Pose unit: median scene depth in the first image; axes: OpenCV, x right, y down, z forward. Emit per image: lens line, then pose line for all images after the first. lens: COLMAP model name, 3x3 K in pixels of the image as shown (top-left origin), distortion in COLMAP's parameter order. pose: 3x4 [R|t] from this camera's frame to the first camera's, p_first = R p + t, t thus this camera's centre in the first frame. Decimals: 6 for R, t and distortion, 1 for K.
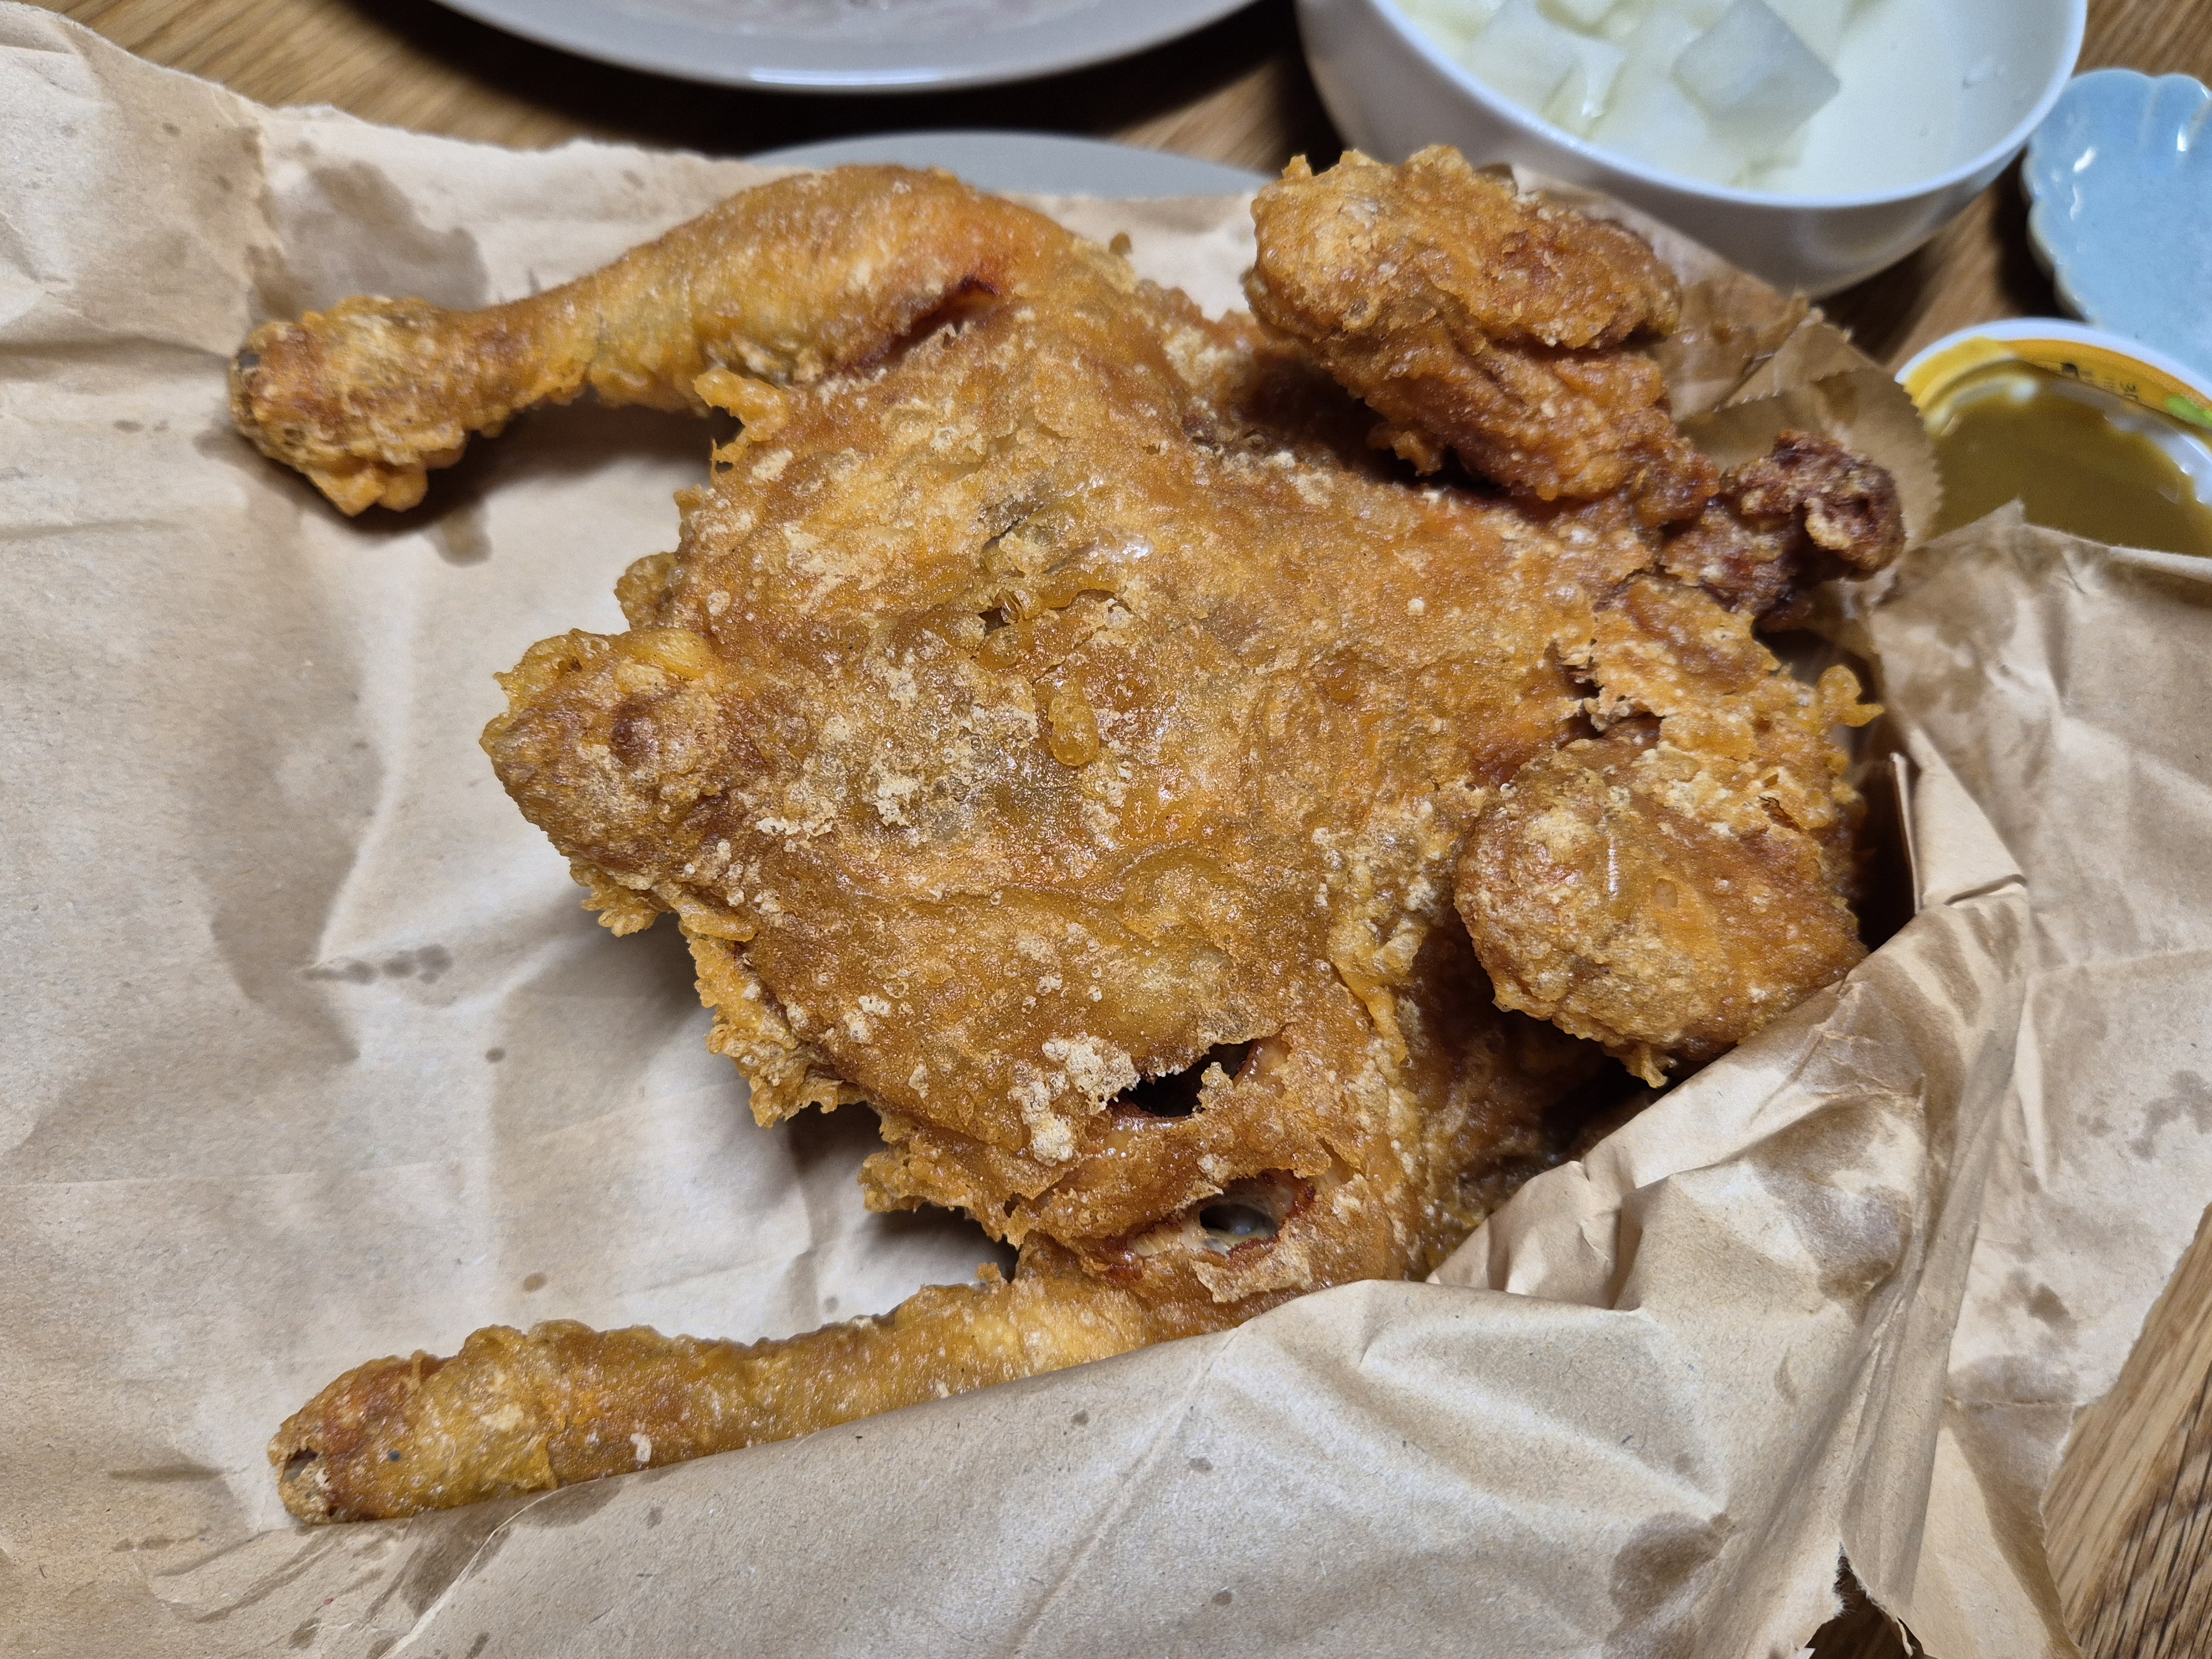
lens RADIAL K [[1684.6, 0, 1061.4], [0, 1684.6, 966.3], [0, 0, 1]] dist [0.003852, -0.013521]
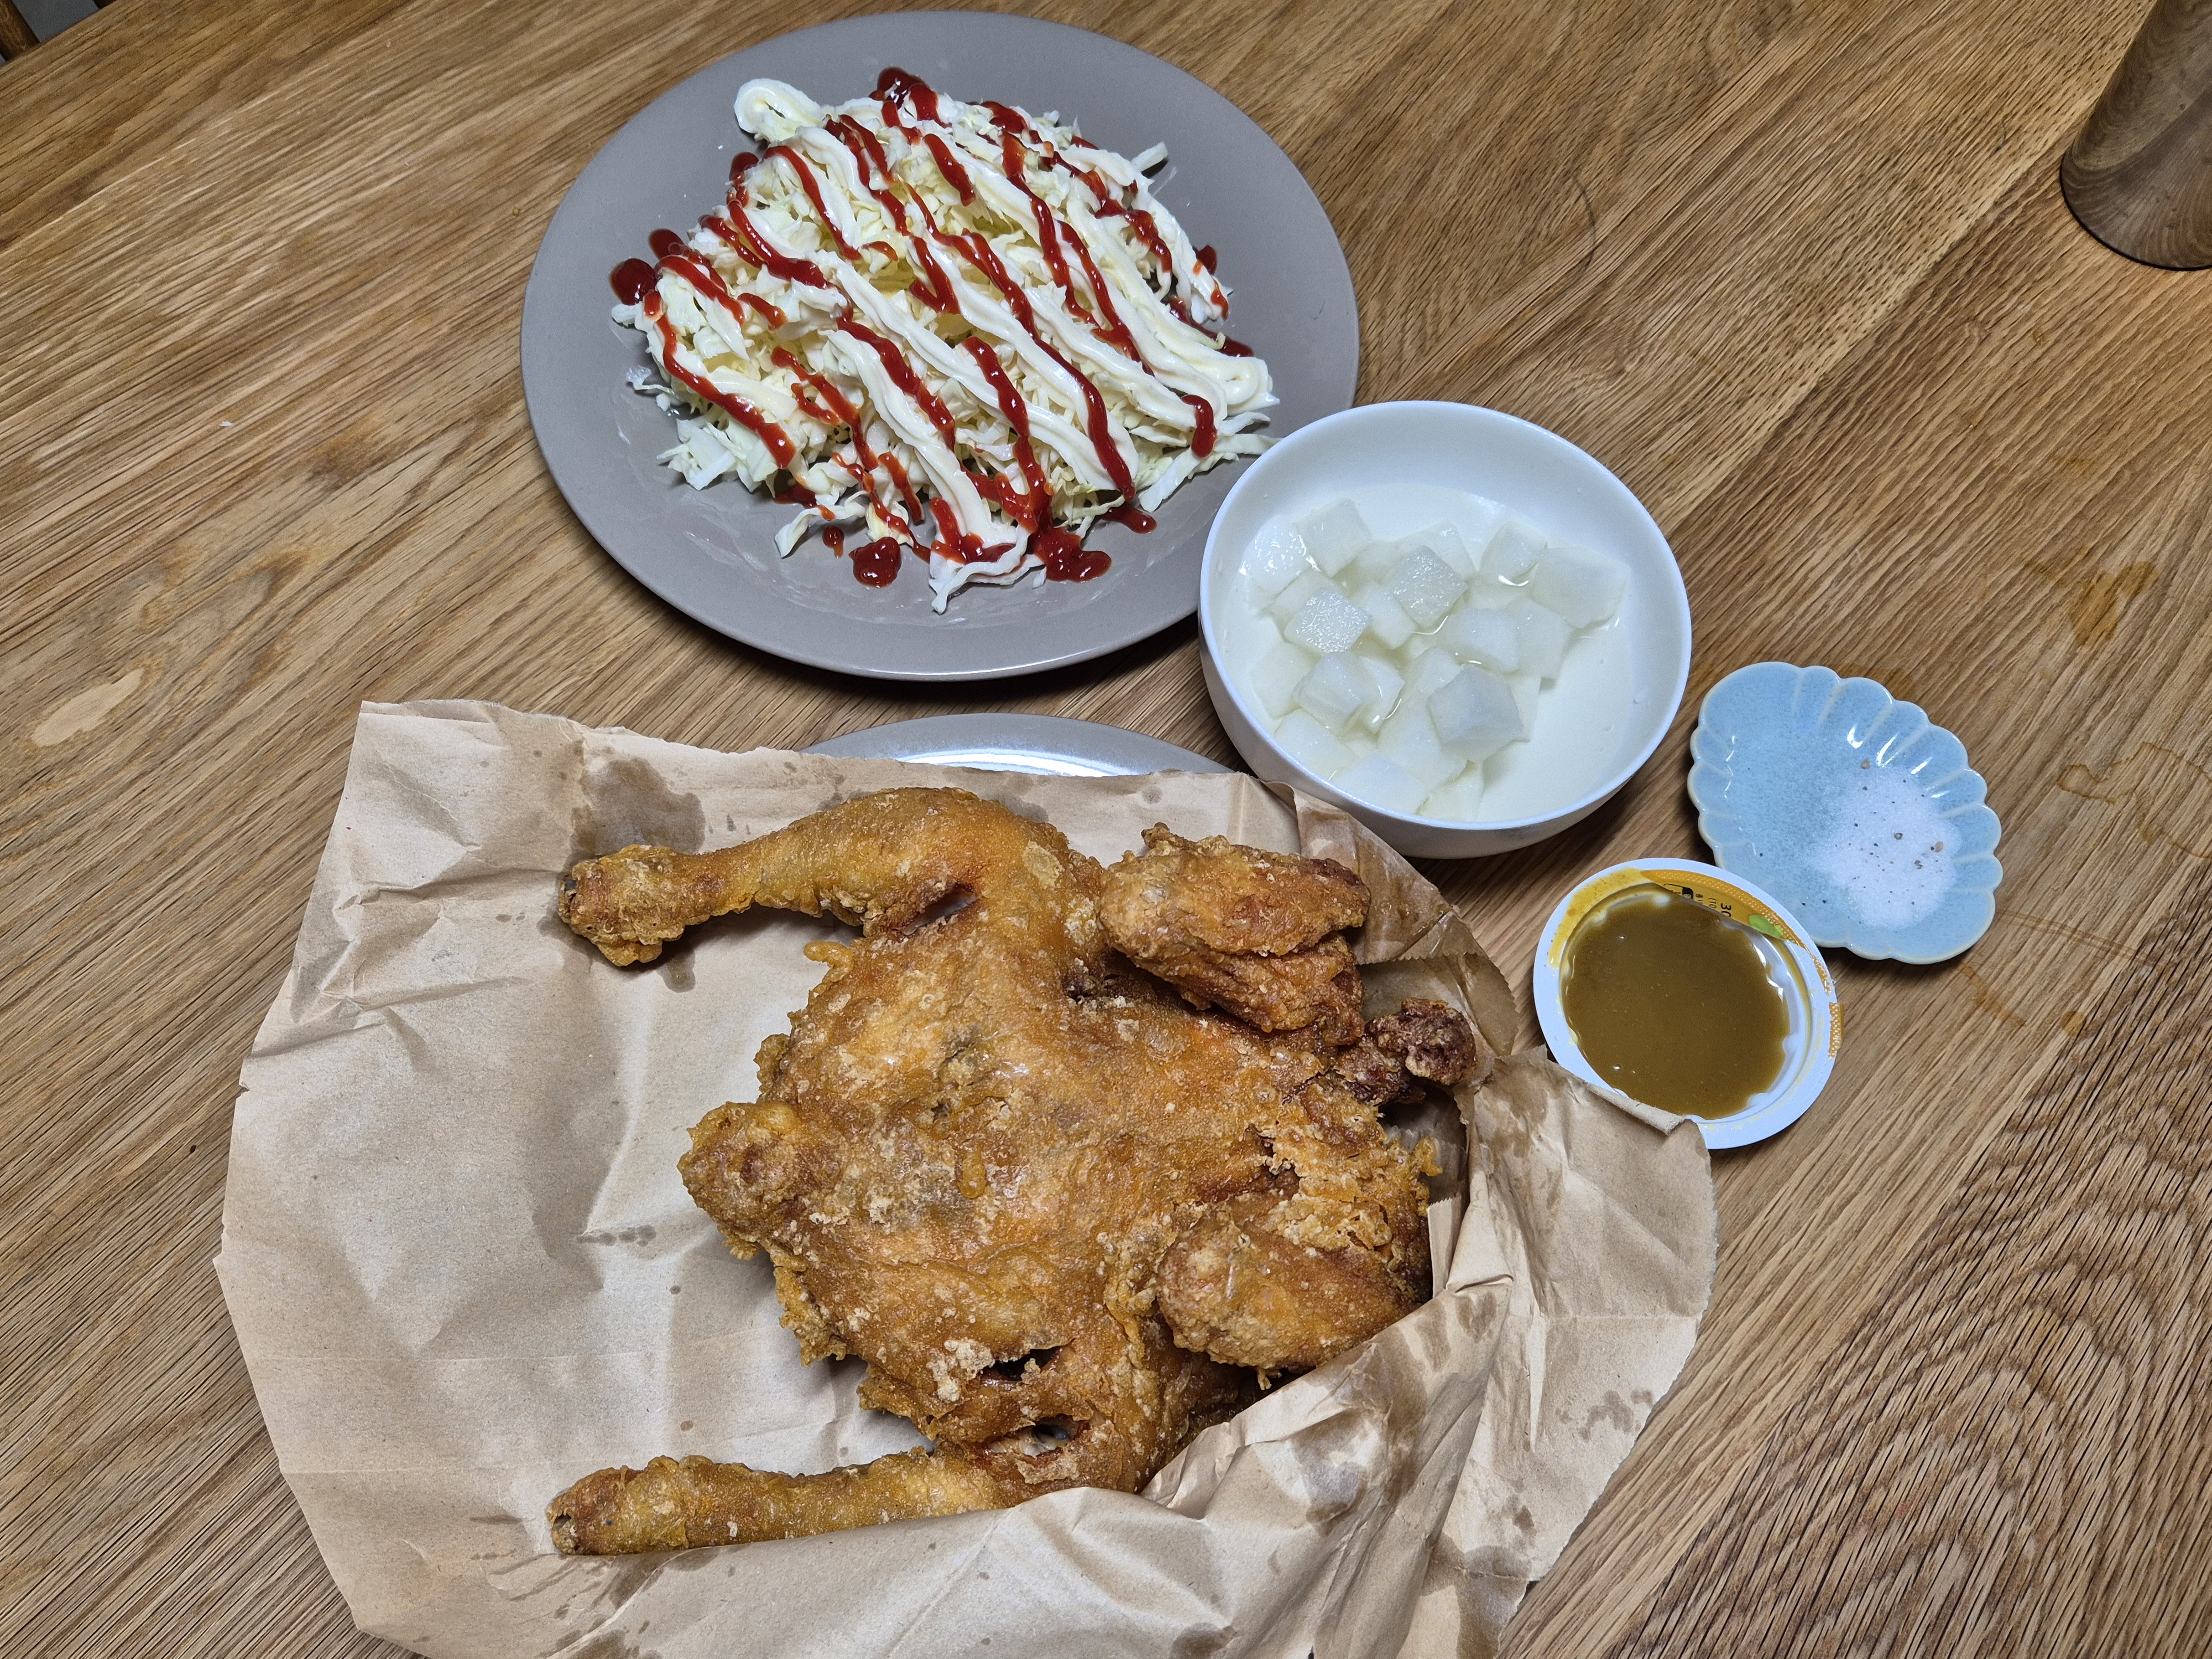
lens RADIAL K [[1825.3, 0, 1106.0], [0, 1825.3, 829.5], [0, 0, 1]] dist [0.060813, -0.123209]
pose [[0.992172, 0.056469, -0.111381, 0.354311], [-0.060319, 0.997682, -0.031507, -0.460243], [0.109344, 0.037979, 0.993278, -1.045137]]
